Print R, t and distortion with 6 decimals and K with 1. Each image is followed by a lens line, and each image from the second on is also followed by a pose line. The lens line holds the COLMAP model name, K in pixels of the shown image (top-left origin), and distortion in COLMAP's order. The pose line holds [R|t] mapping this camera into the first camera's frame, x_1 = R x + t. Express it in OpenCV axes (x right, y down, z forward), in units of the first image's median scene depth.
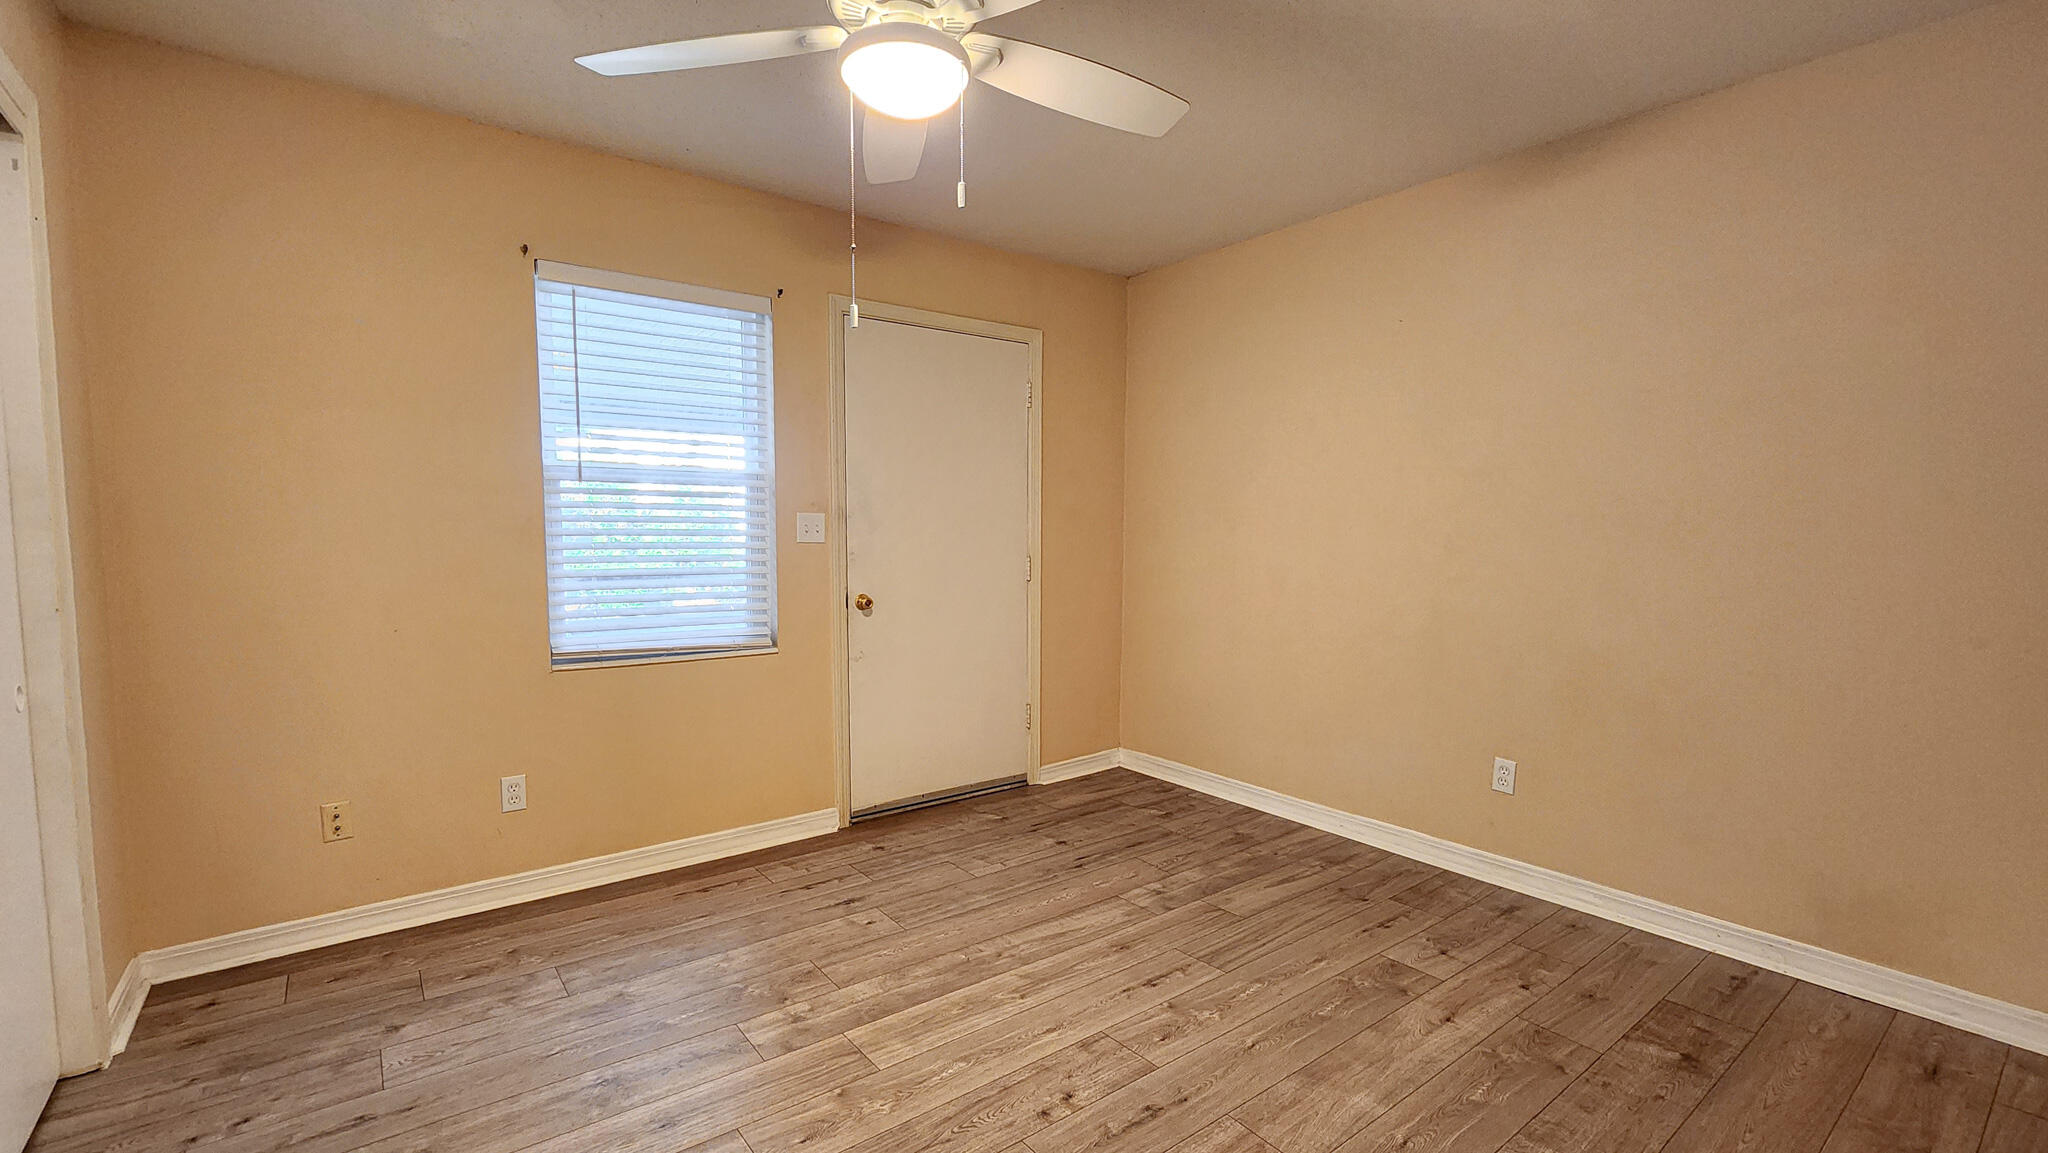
lens RADIAL K [[855.6, 0, 1018.7], [0, 855.6, 598.6], [0, 0, 1]] dist [0.000712, -0.000811]
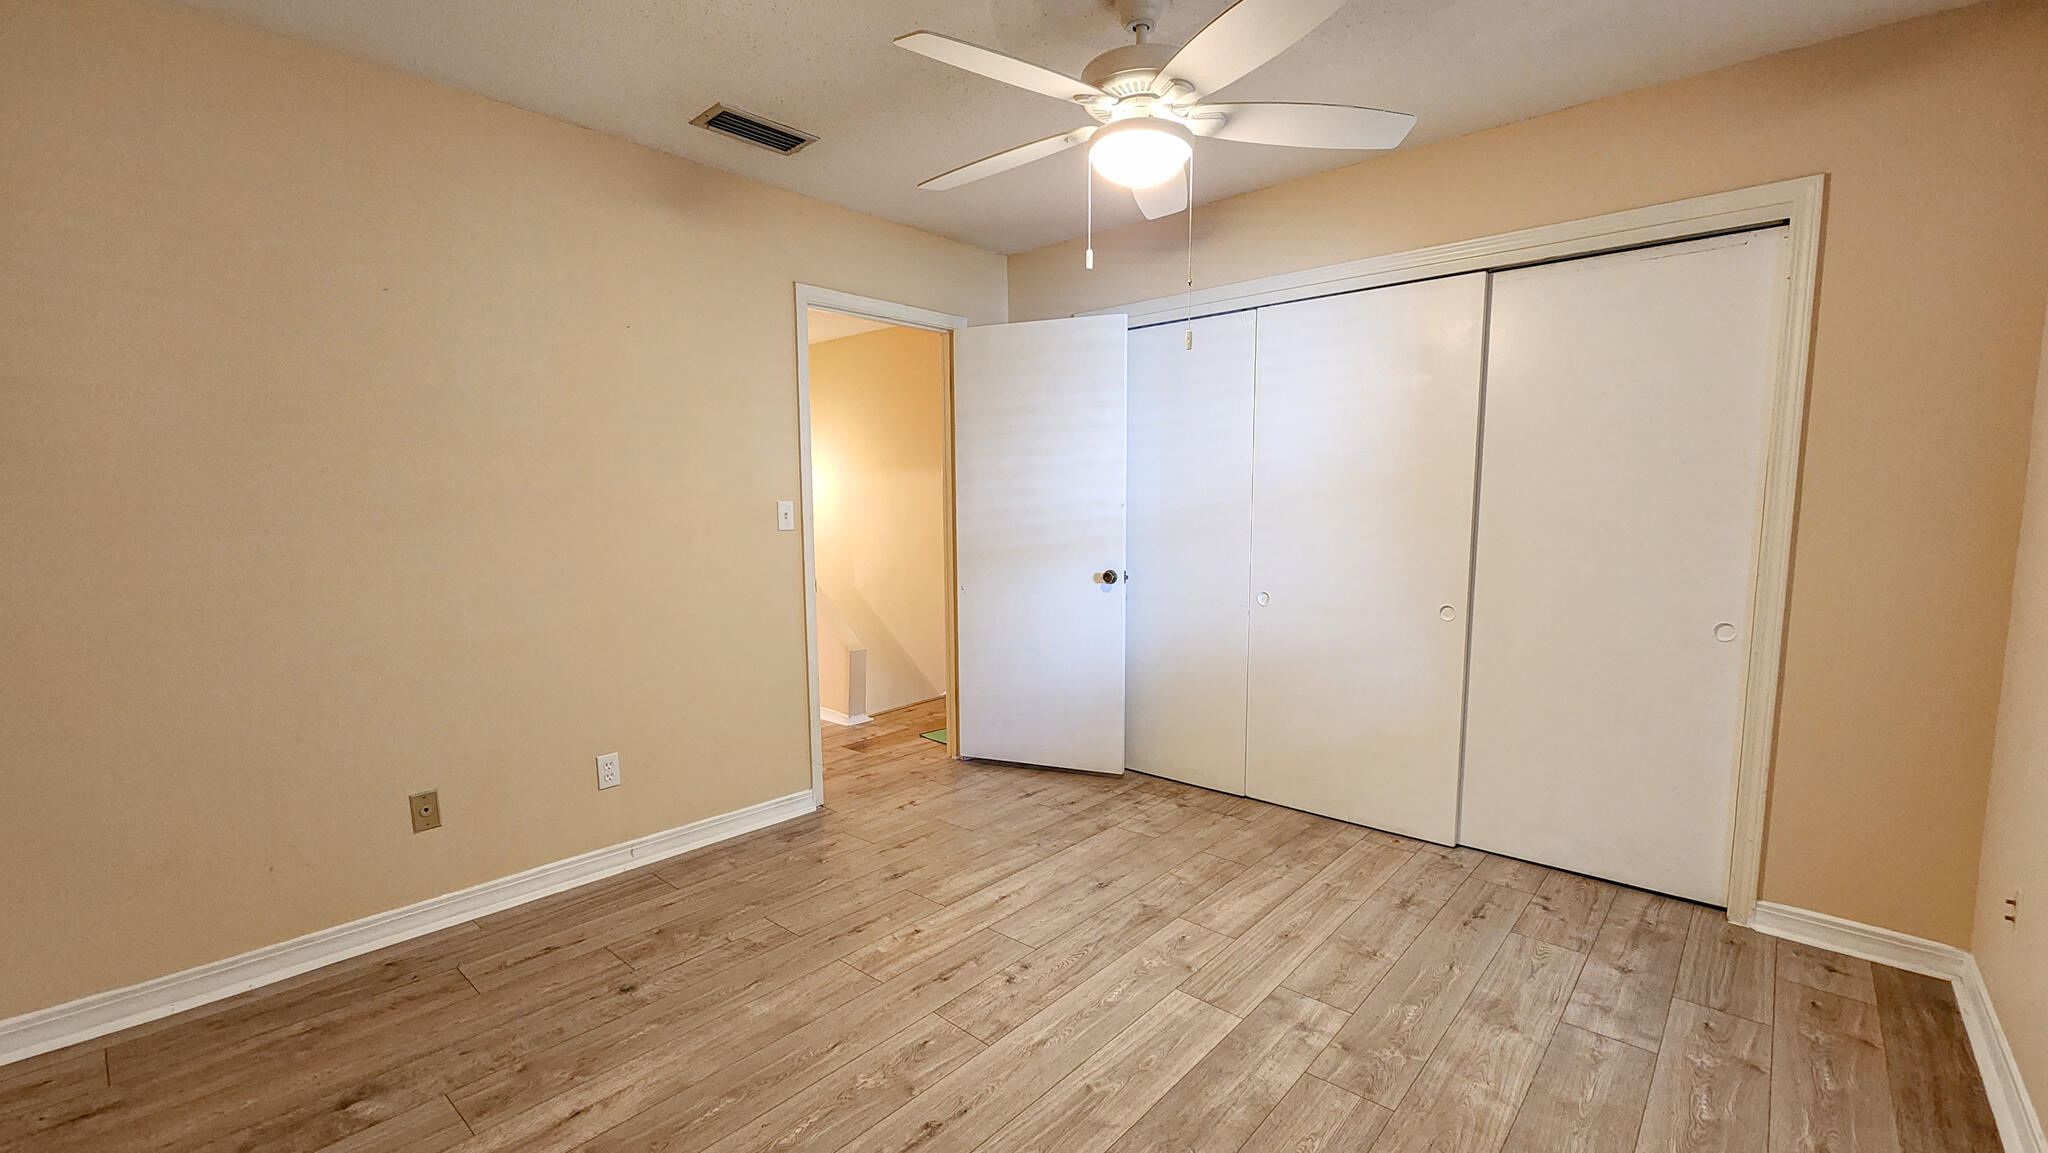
lens RADIAL K [[855.6, 0, 1018.7], [0, 855.6, 598.6], [0, 0, 1]] dist [0.000712, -0.000811]
pose [[-0.981553, 0.021774, -0.189945, 0.230443], [-0.014698, 0.981960, 0.188518, -0.160886], [0.190623, 0.187832, -0.963526, 1.801828]]
